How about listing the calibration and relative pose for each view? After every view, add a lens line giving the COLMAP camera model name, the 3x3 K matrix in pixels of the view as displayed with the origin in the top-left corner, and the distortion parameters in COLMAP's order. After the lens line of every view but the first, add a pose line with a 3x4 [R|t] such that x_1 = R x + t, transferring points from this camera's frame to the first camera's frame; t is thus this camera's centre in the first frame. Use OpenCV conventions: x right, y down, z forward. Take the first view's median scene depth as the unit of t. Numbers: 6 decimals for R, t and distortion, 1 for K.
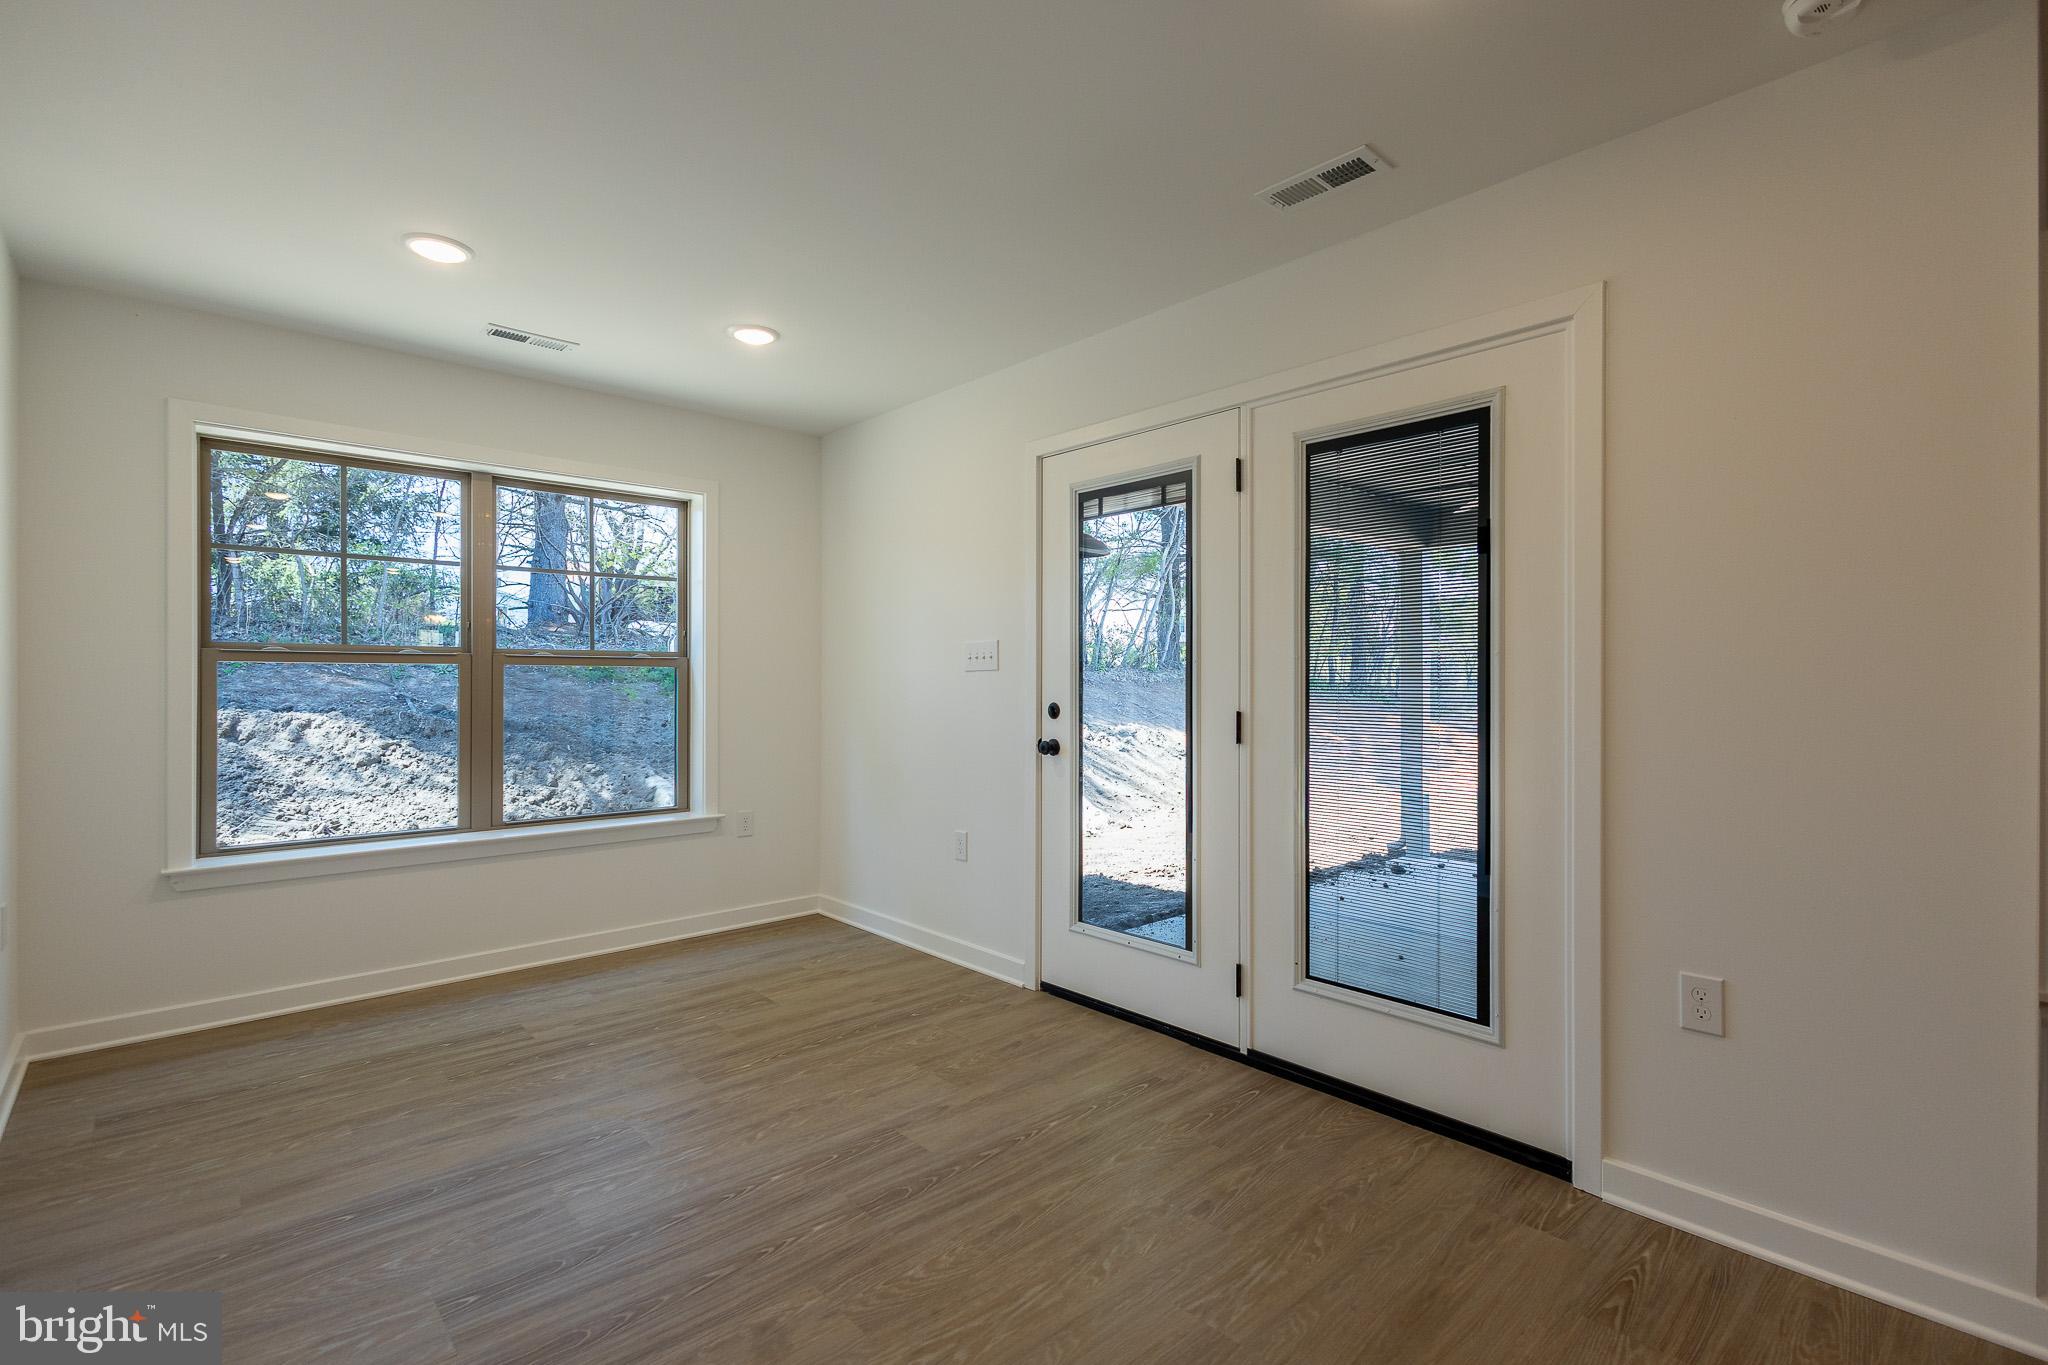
lens RADIAL K [[935.1, 0, 988.2], [0, 935.1, 678.9], [0, 0, 1]] dist [0.026578, 0.000011]
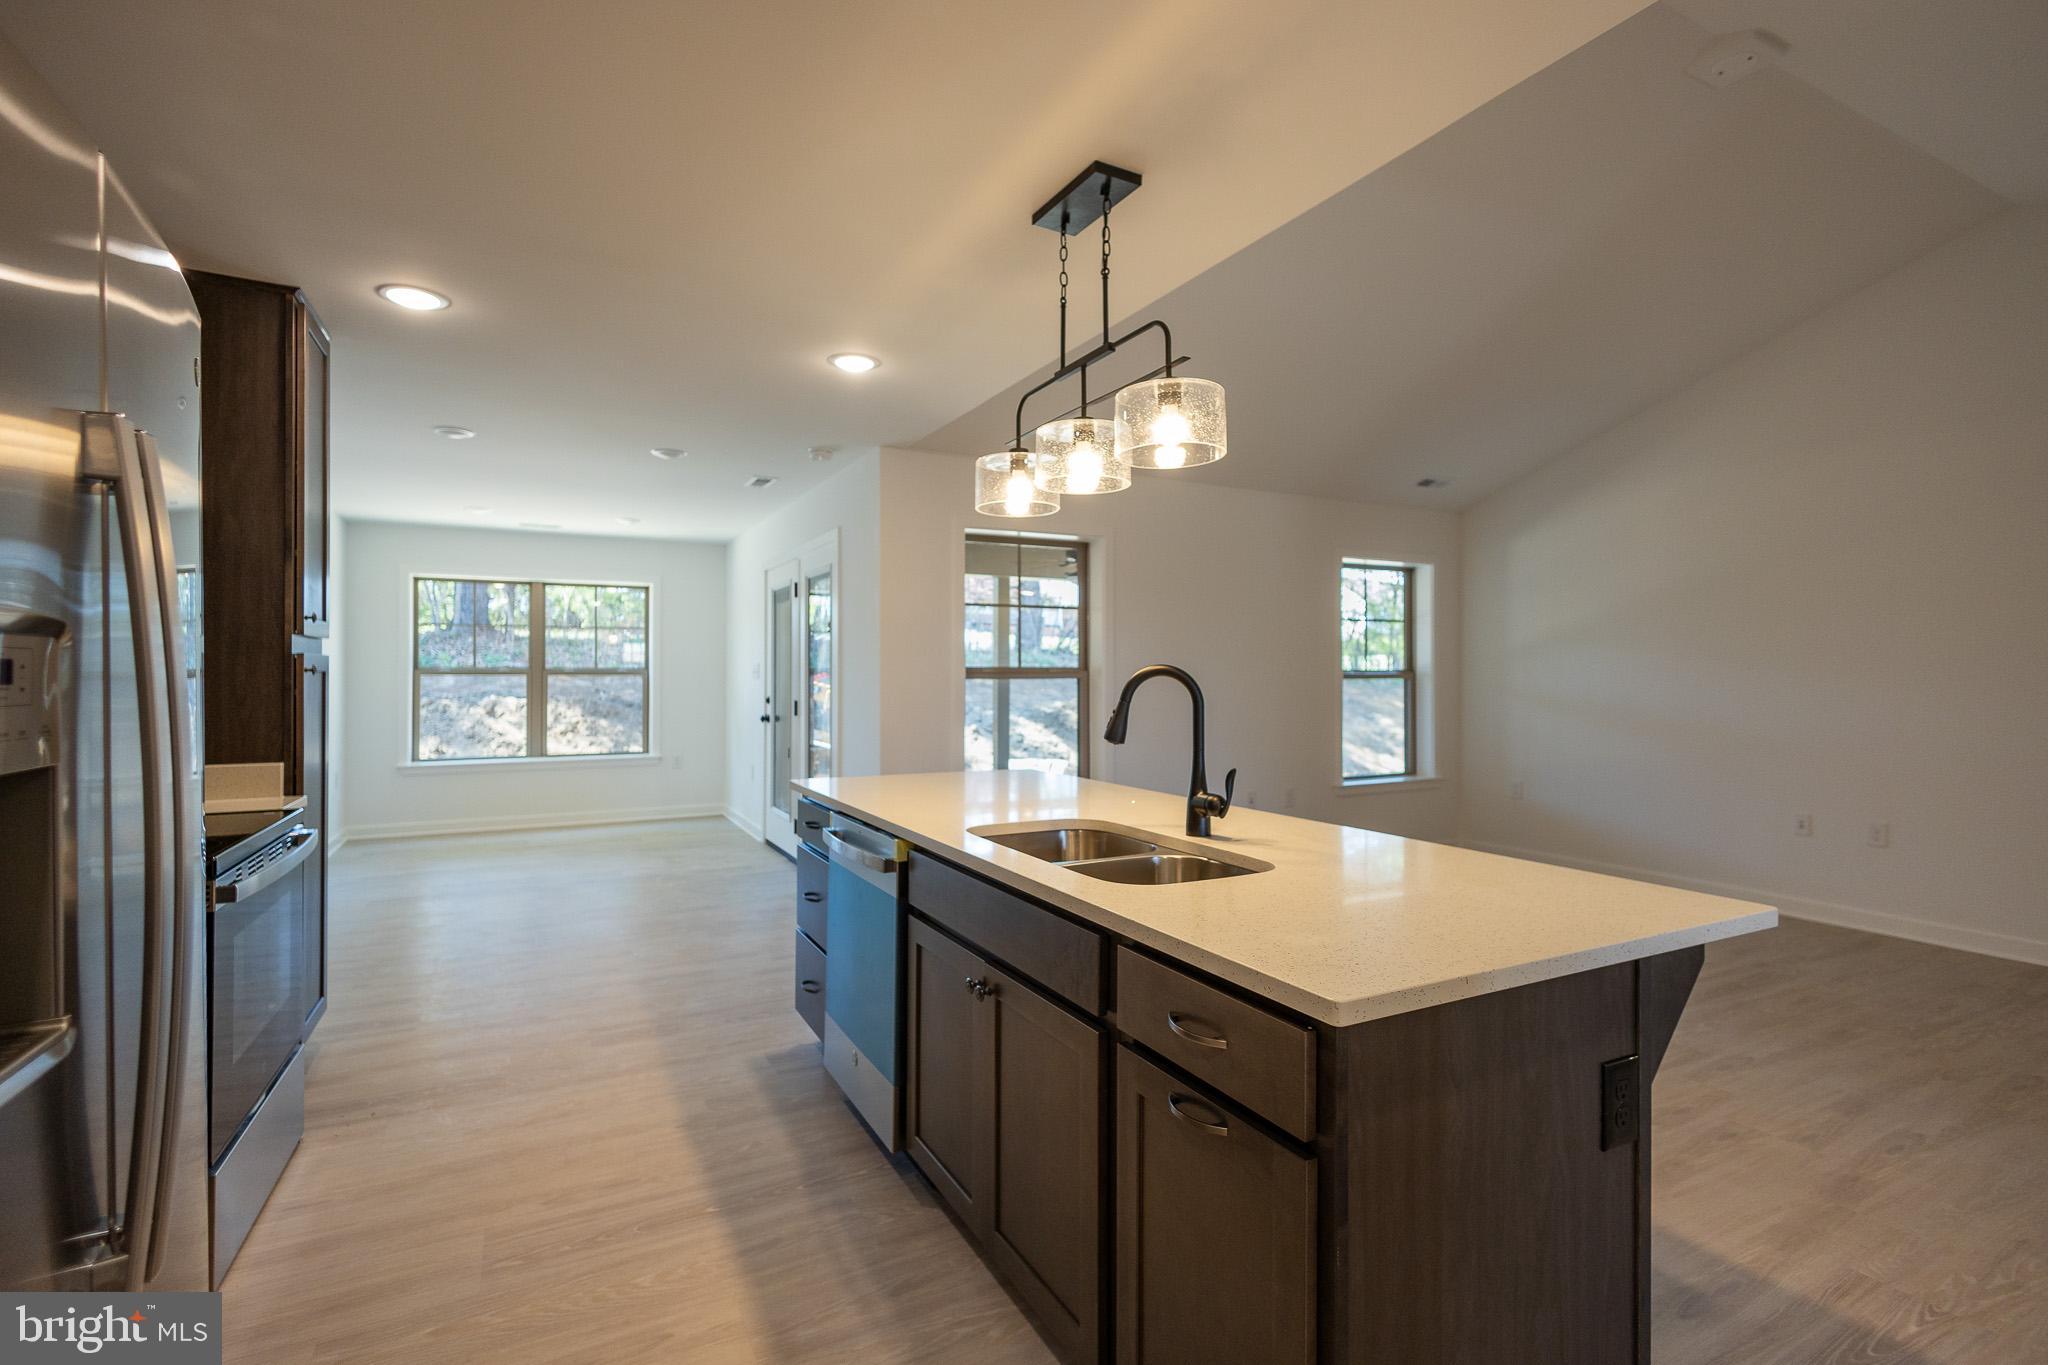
lens RADIAL K [[950.4, 0, 1025.4], [0, 950.4, 671.3], [0, 0, 1]] dist [0.006517, -0.000240]
pose [[0.971247, -0.000308, -0.238072, 1.057240], [0.000320, 1.000000, 0.000010, -0.027369], [0.238072, -0.000086, 0.971247, -0.804005]]
